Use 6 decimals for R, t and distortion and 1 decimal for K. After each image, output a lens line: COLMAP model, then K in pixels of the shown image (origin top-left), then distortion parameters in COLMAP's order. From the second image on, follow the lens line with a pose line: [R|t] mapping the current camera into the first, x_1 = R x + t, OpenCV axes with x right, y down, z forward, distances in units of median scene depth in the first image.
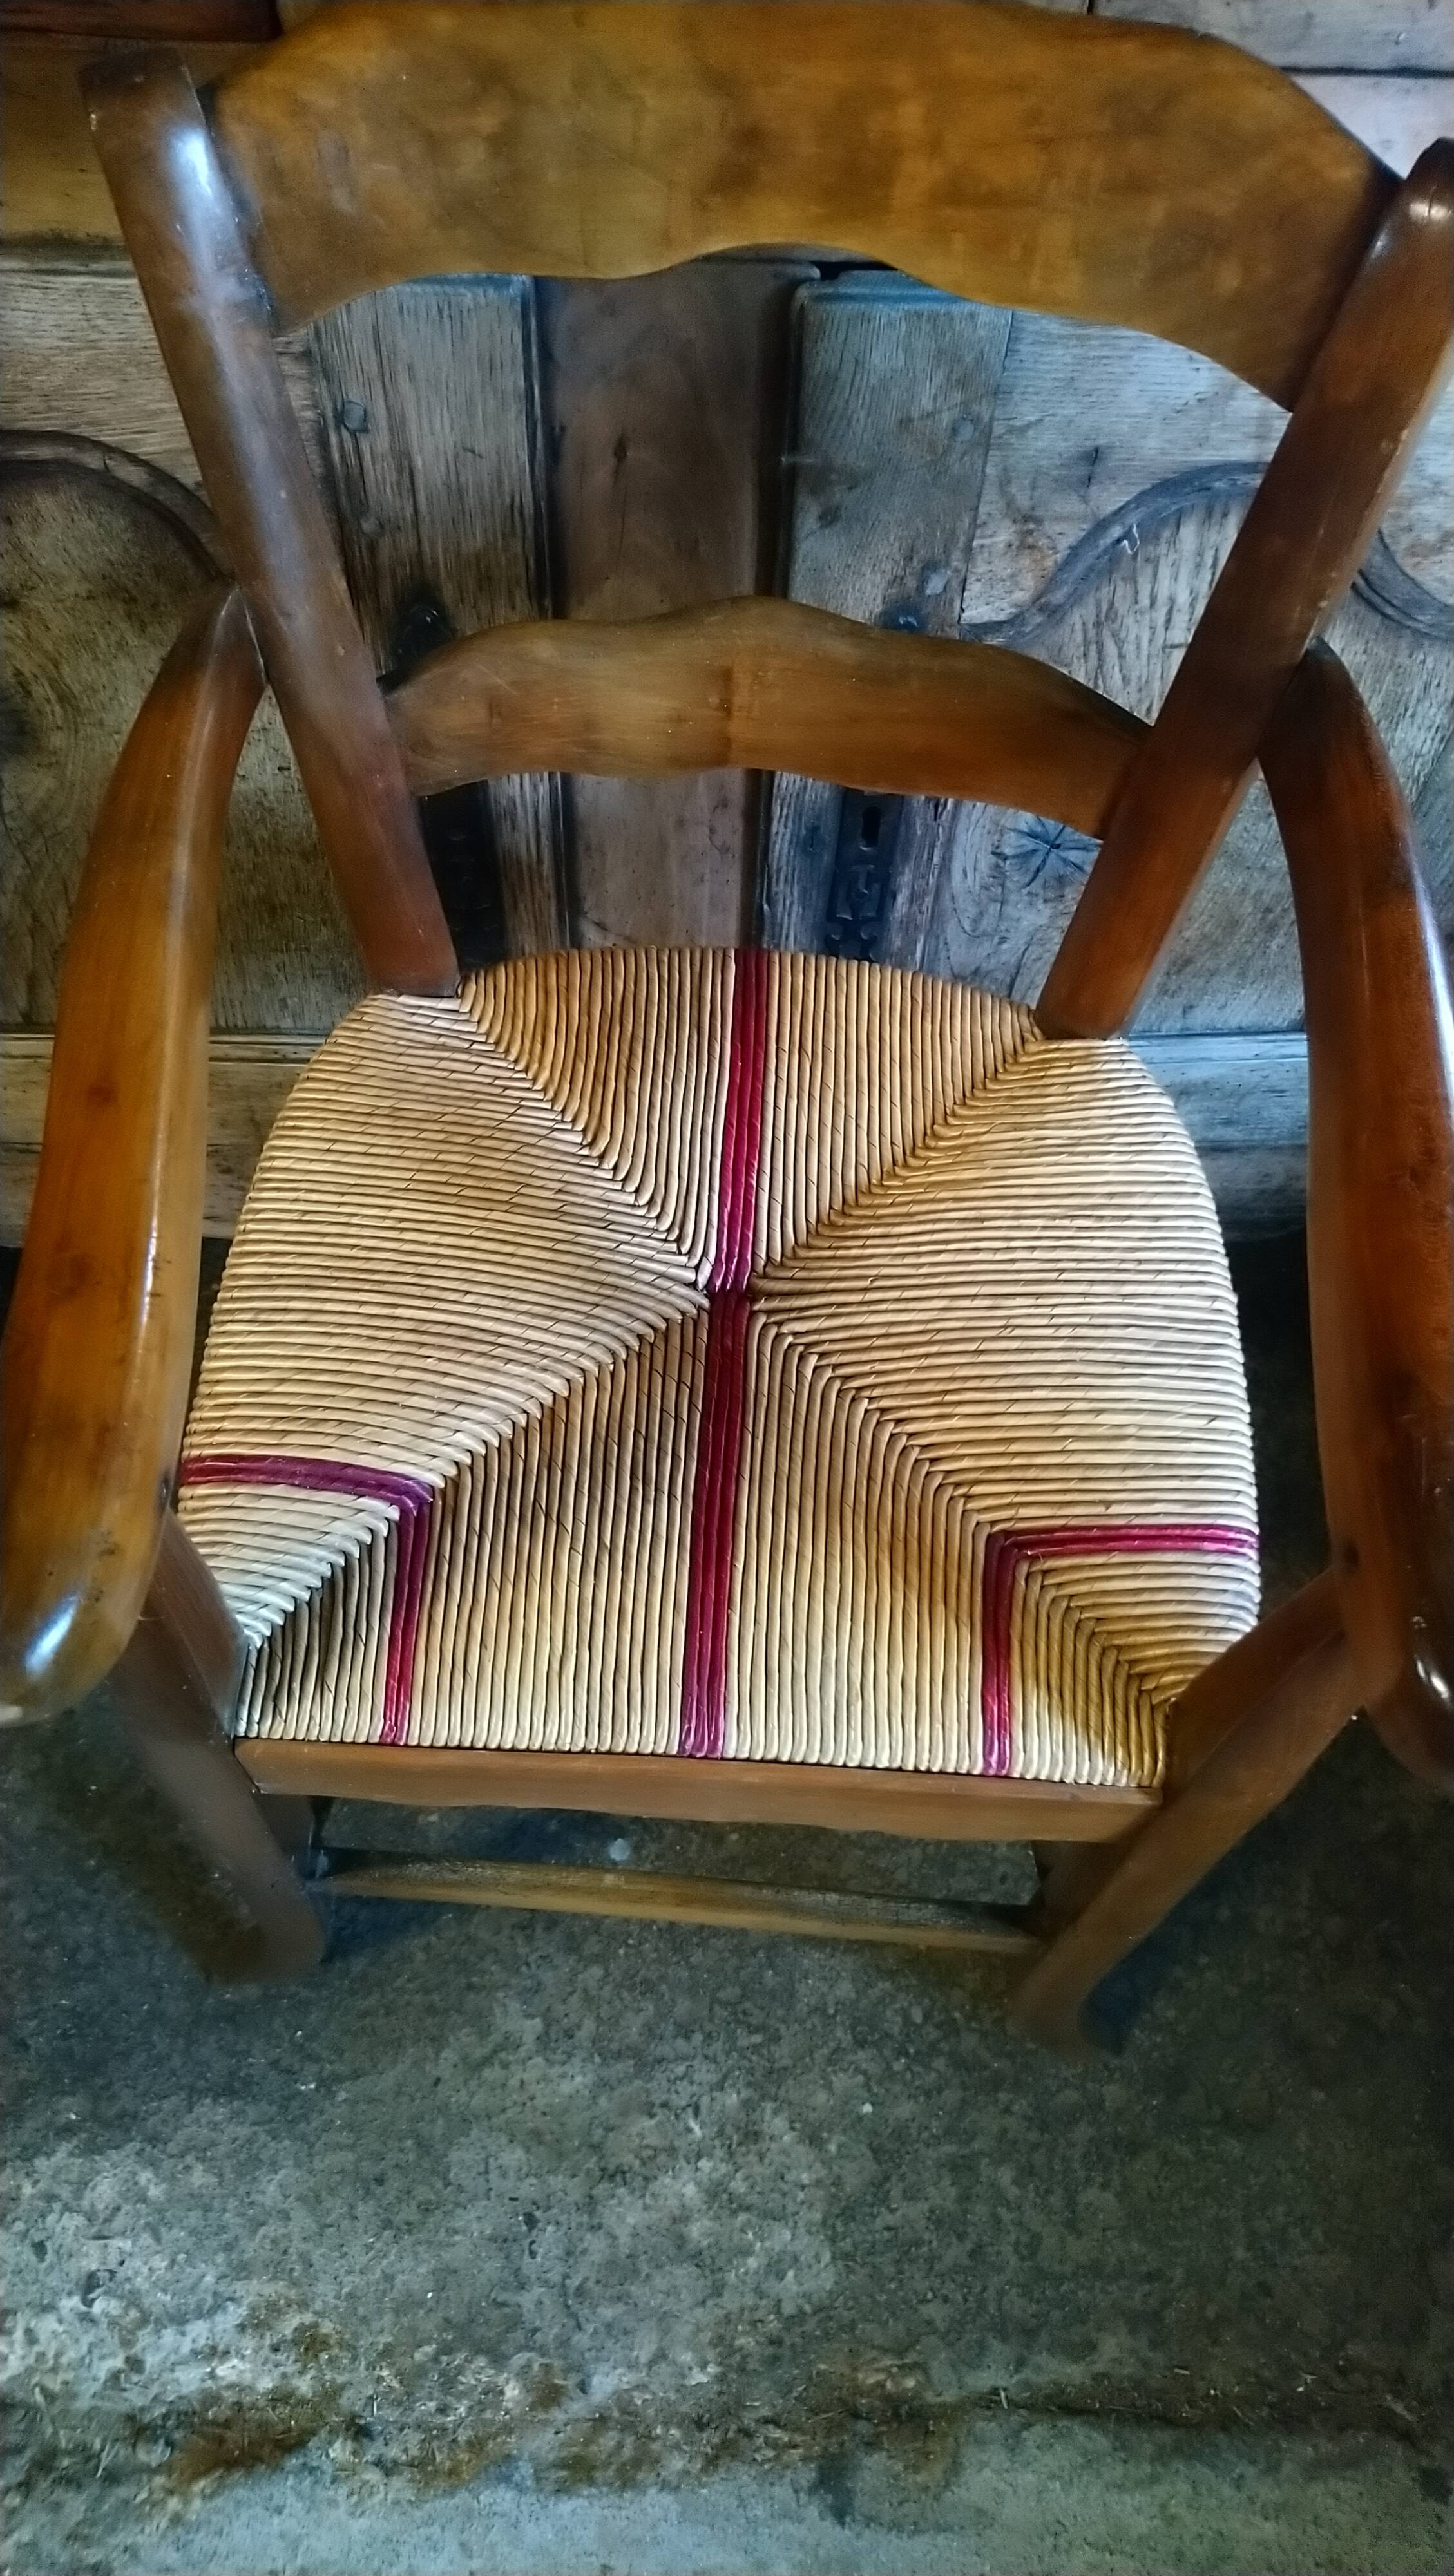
lens RADIAL K [[1719.2, 0, 732.6], [0, 1719.2, 1318.3], [0, 0, 1]] dist [0.030657, -0.048875]
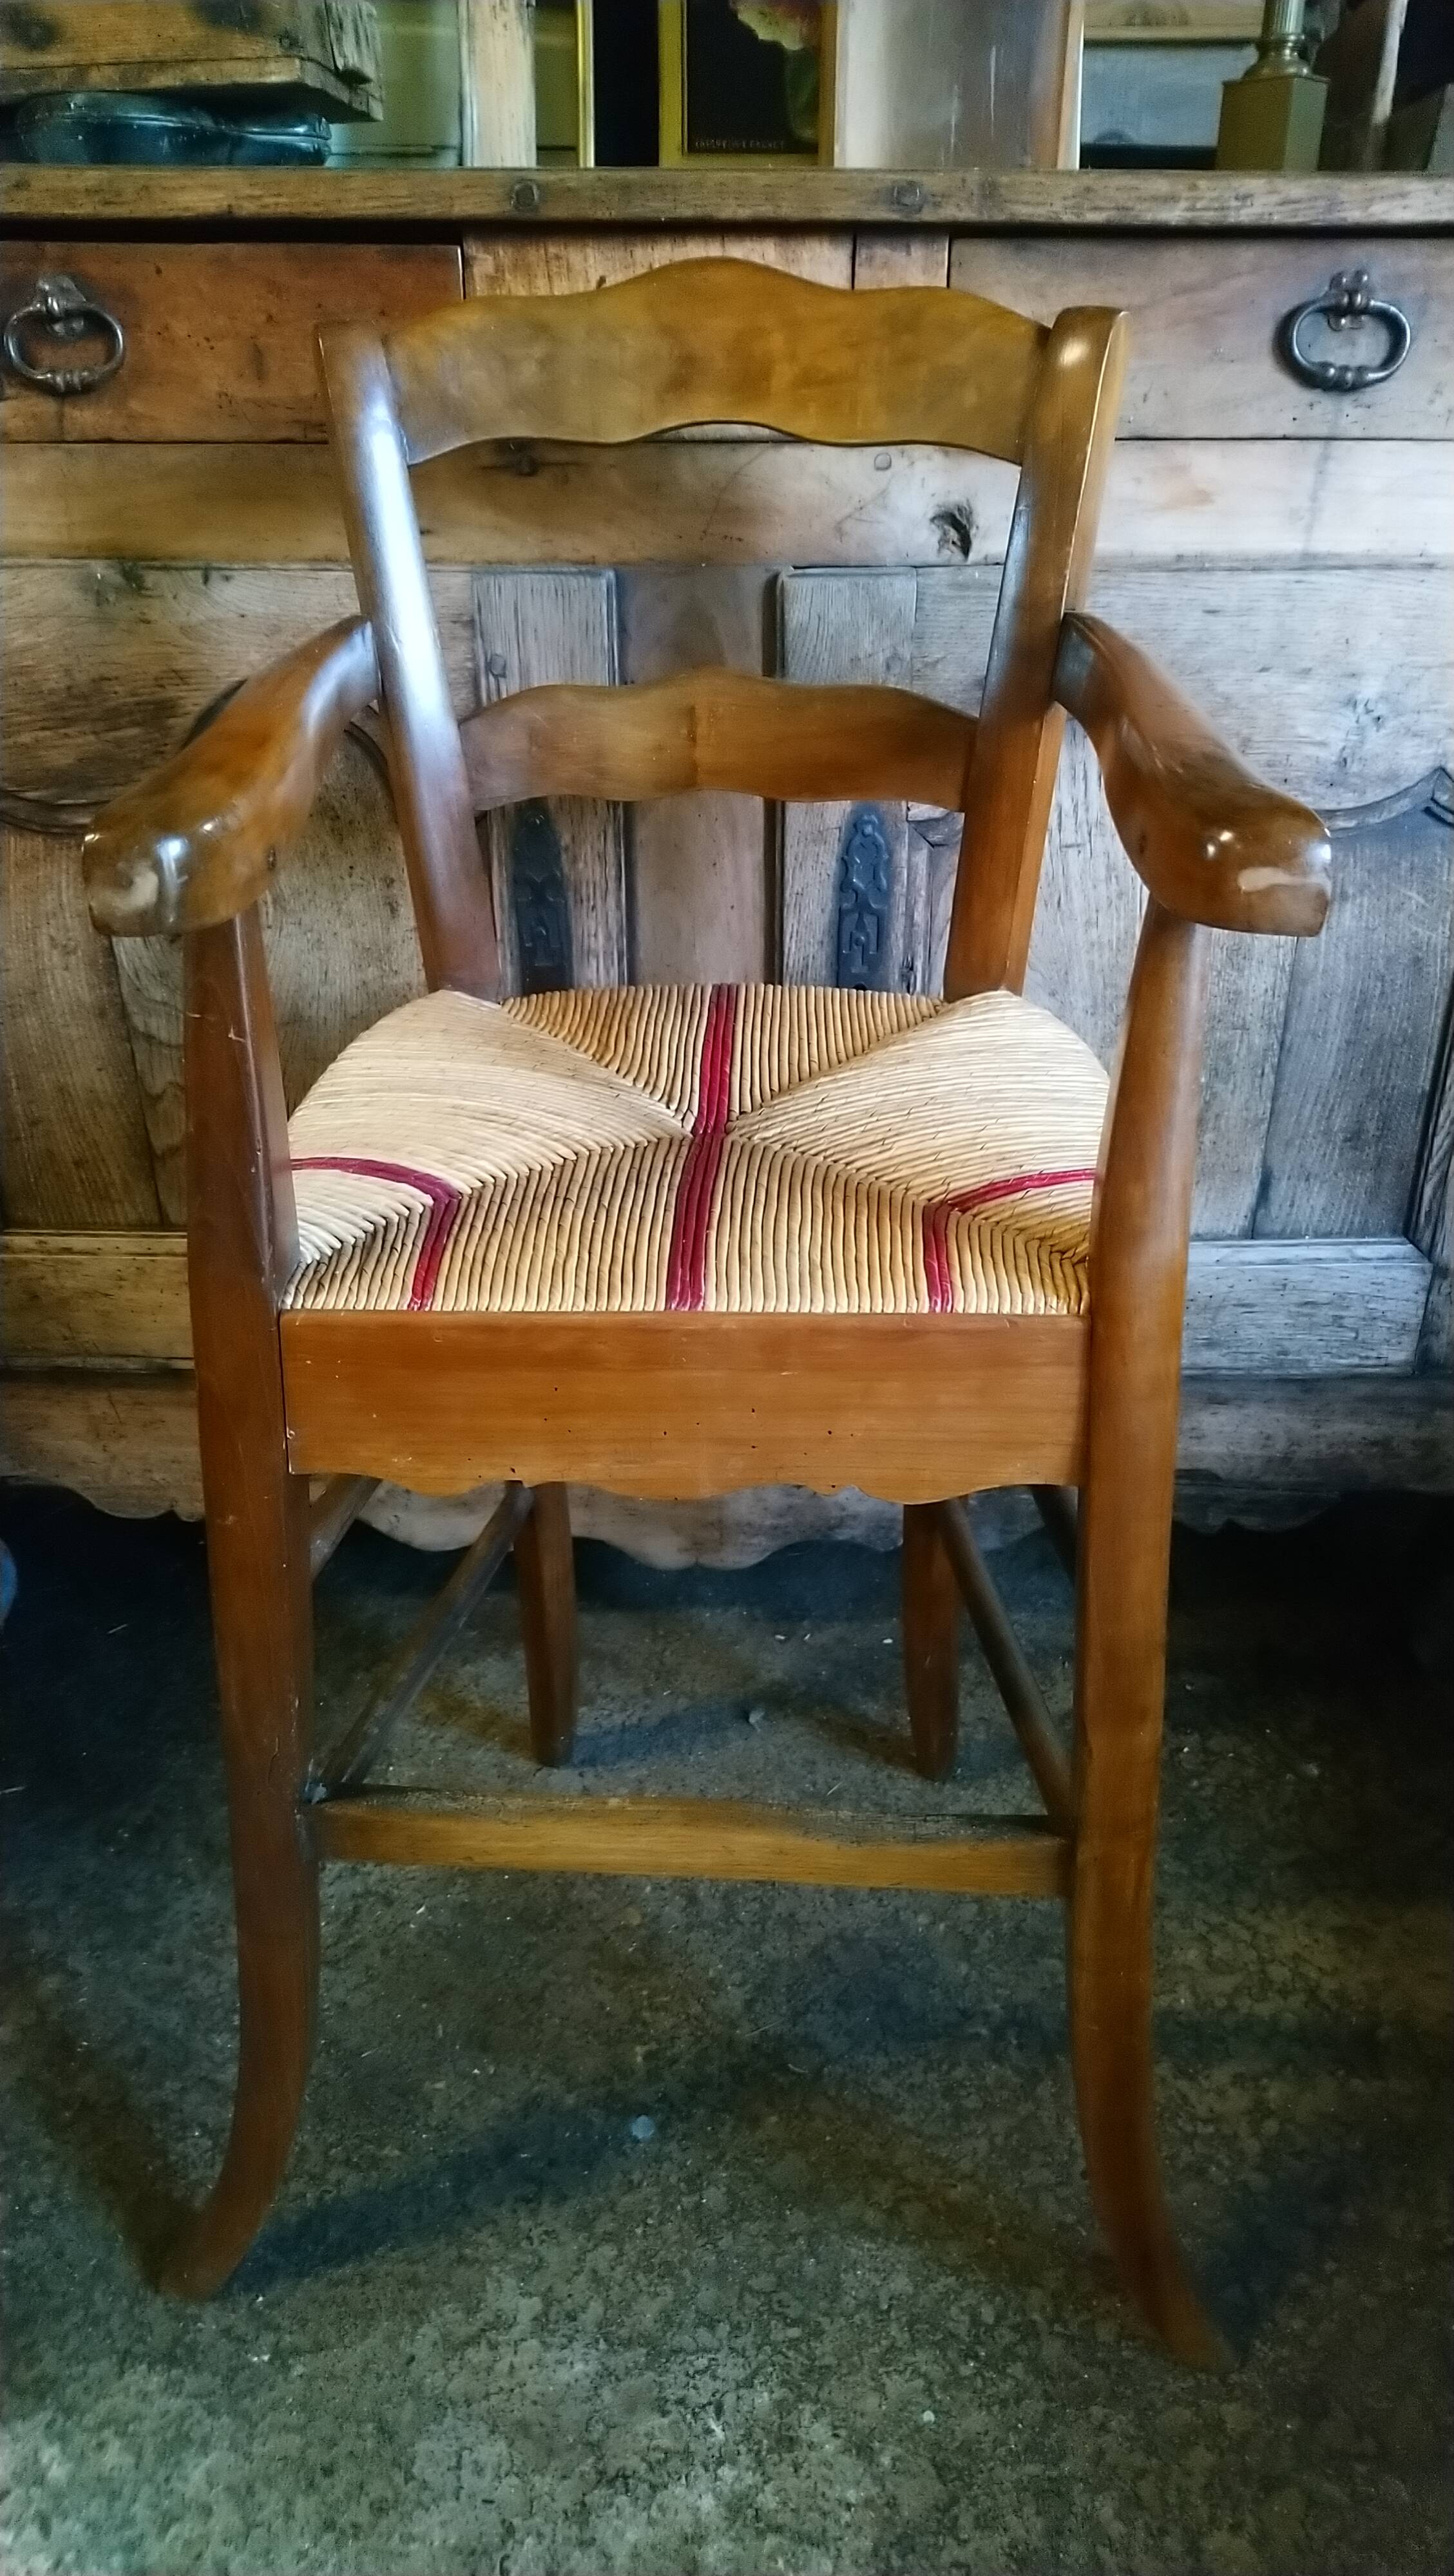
lens RADIAL K [[1719.2, 0, 729.3], [0, 1719.2, 1247.4], [0, 0, 1]] dist [0.030657, -0.048875]
pose [[0.997680, -0.018268, -0.065576, 0.050693], [-0.021563, 0.828902, -0.558978, 0.486095], [0.064567, 0.559095, 0.826586, 0.016597]]
